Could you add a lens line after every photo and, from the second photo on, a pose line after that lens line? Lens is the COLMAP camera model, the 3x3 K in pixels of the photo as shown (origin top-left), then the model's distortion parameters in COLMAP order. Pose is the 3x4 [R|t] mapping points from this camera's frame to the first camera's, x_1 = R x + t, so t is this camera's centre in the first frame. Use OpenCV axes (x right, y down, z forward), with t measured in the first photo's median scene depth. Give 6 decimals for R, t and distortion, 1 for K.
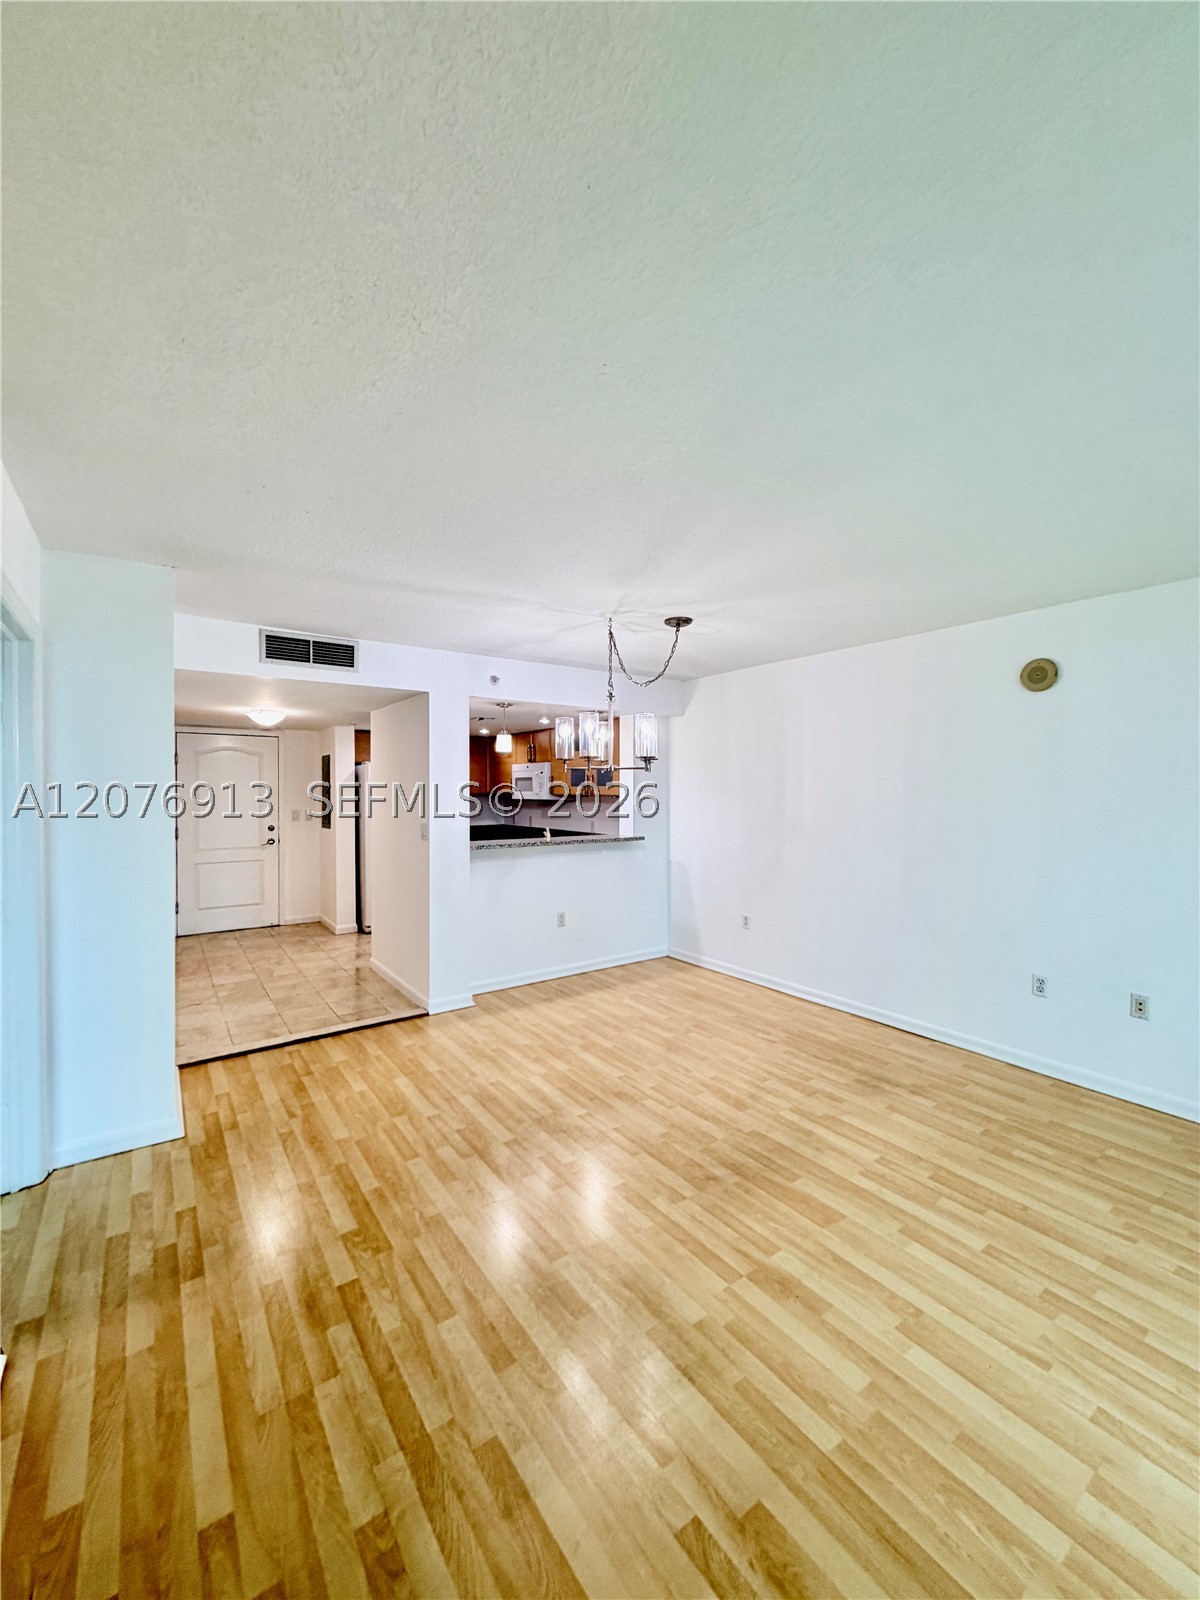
lens RADIAL K [[635.2, 0, 598.9], [0, 635.2, 792.8], [0, 0, 1]] dist [-0.001147, 0.000195]
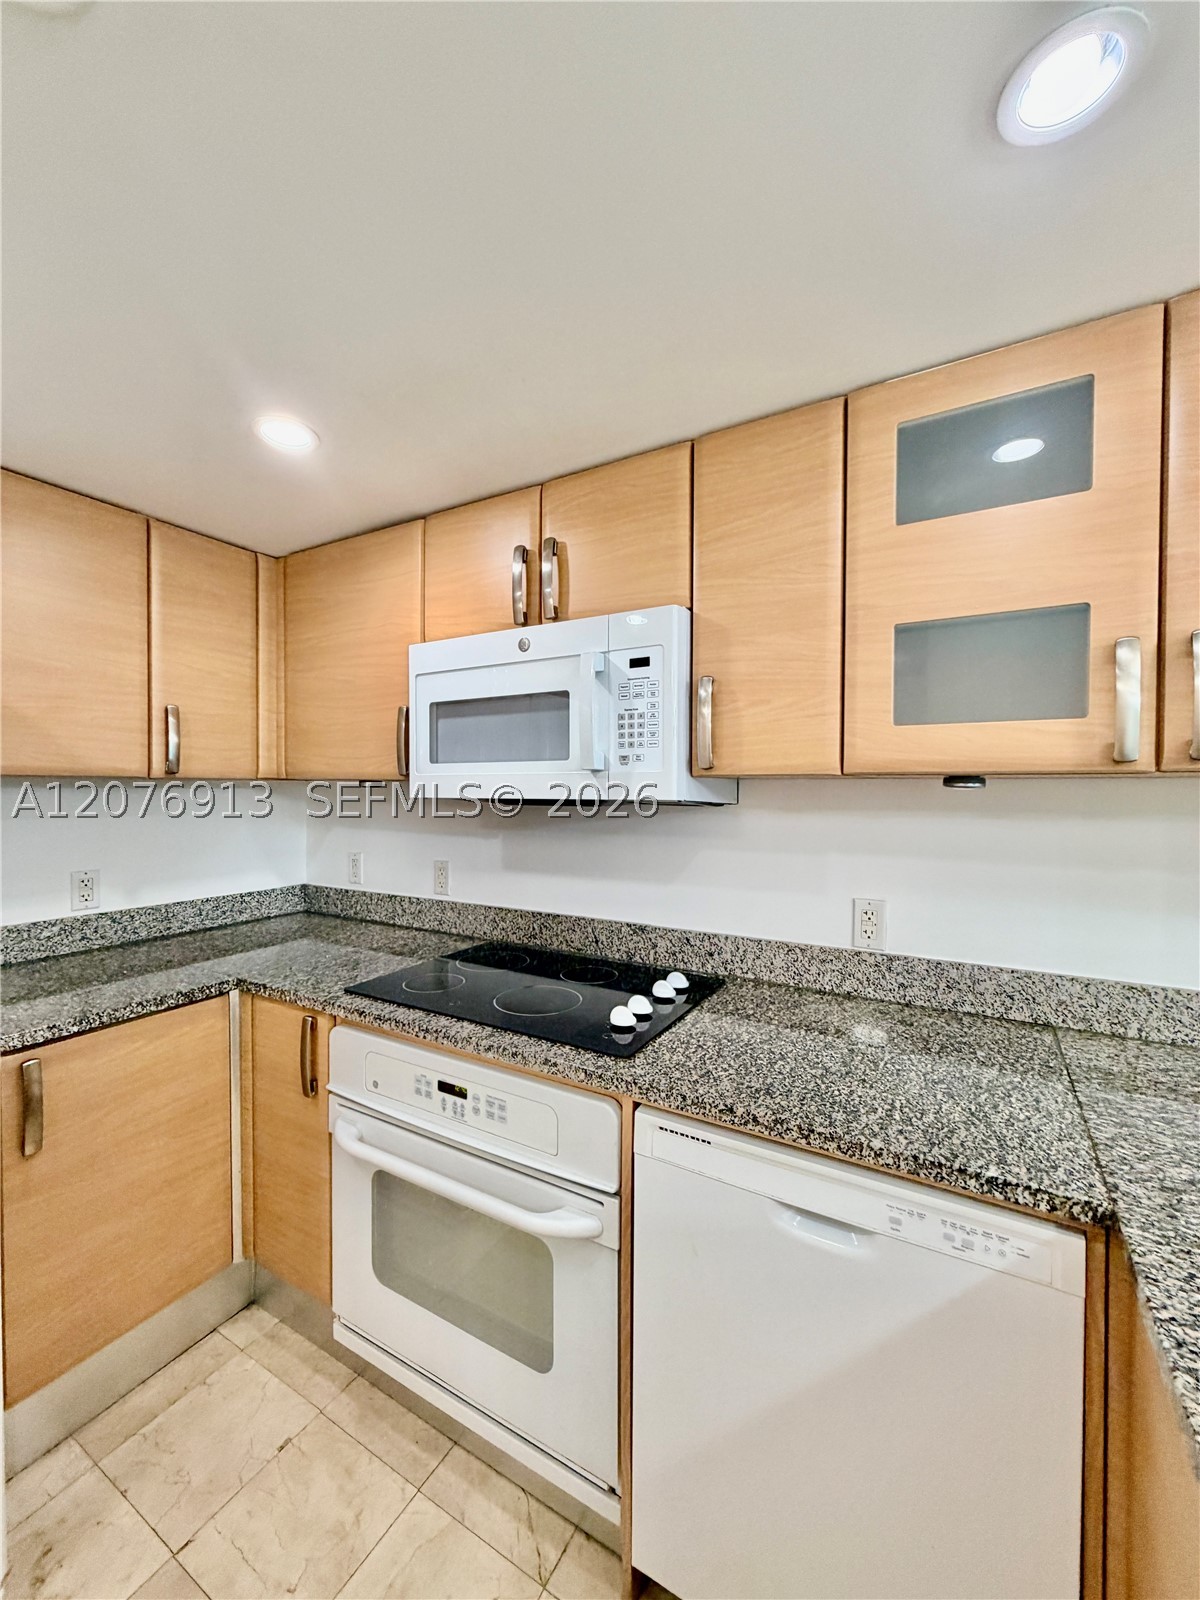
lens RADIAL K [[635.2, 0, 599.8], [0, 635.2, 796.0], [0, 0, 1]] dist [-0.001147, 0.000195]
pose [[0.910352, -0.003193, 0.413822, -0.407870], [0.001121, 0.999986, 0.005250, 0.019119], [-0.413833, -0.004316, 0.910343, 1.861443]]
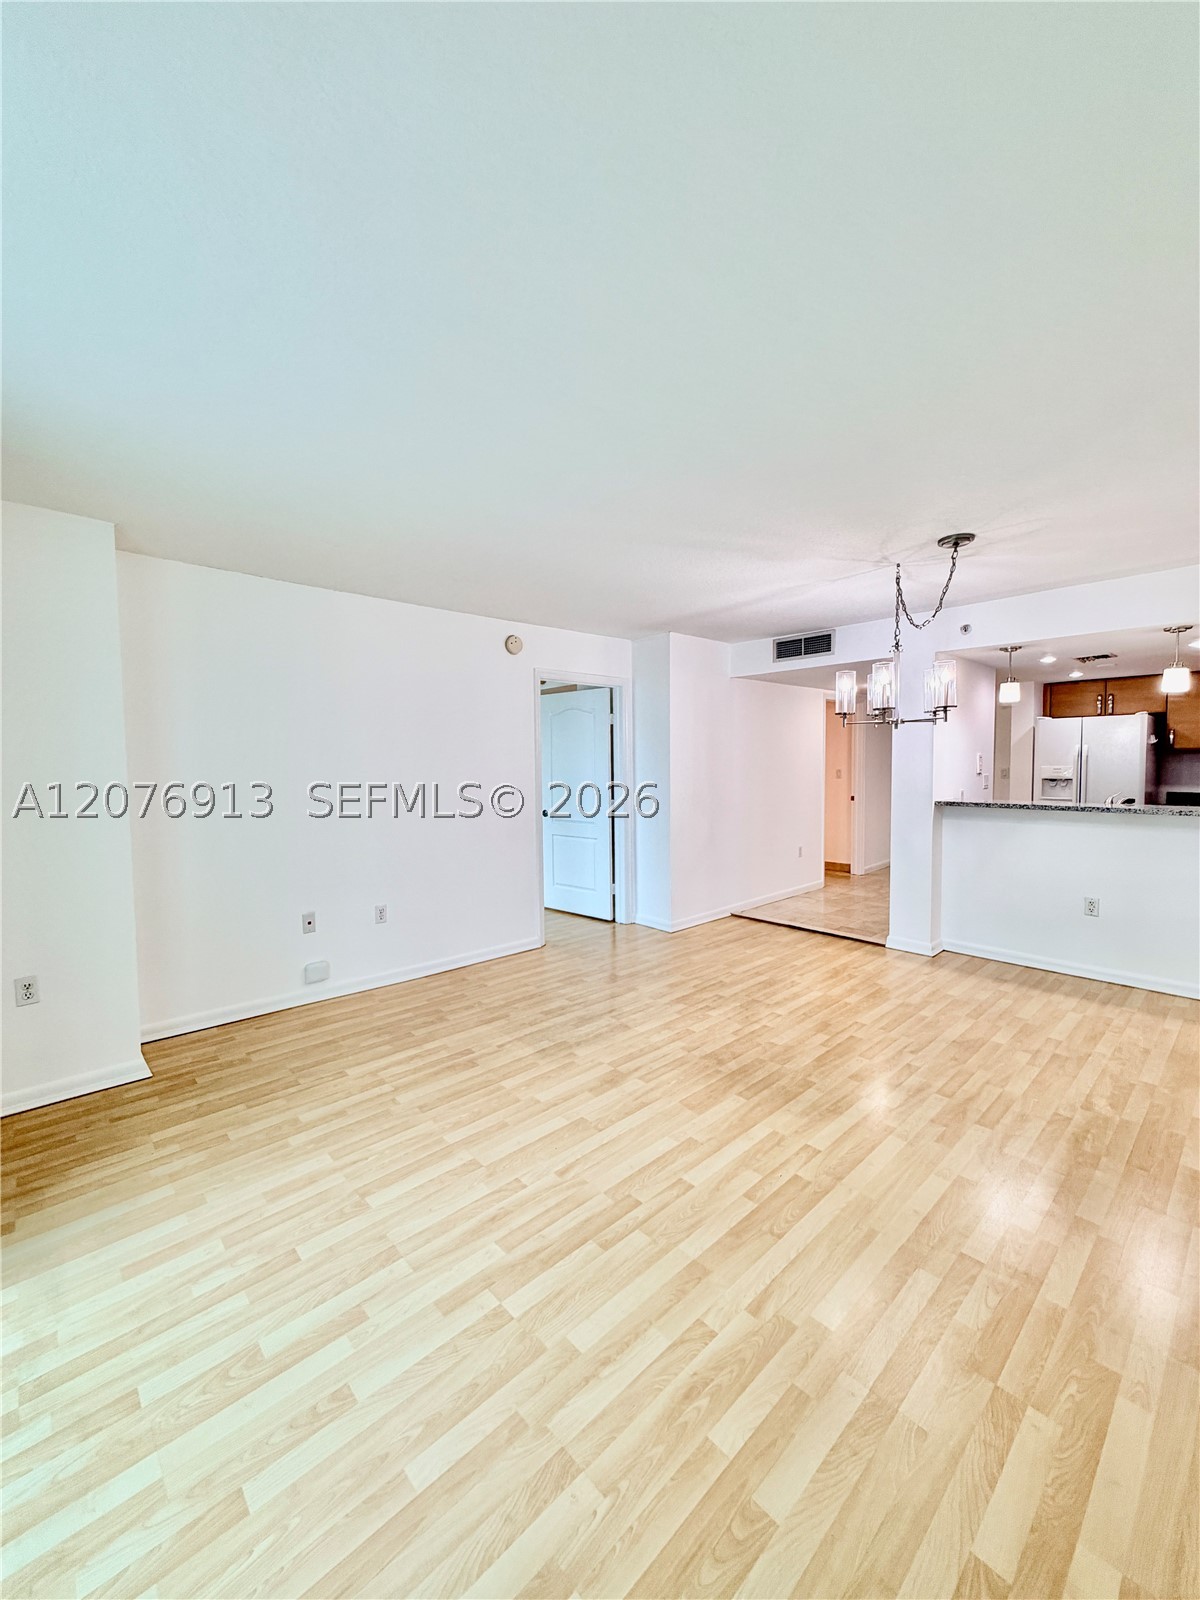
lens RADIAL K [[635.2, 0, 601.5], [0, 635.2, 795.7], [0, 0, 1]] dist [-0.001147, 0.000195]
pose [[0.127939, 0.054149, -0.990303, 1.078364], [0.009778, 0.998391, 0.055855, 0.018275], [0.991734, -0.016829, 0.127204, 0.503367]]
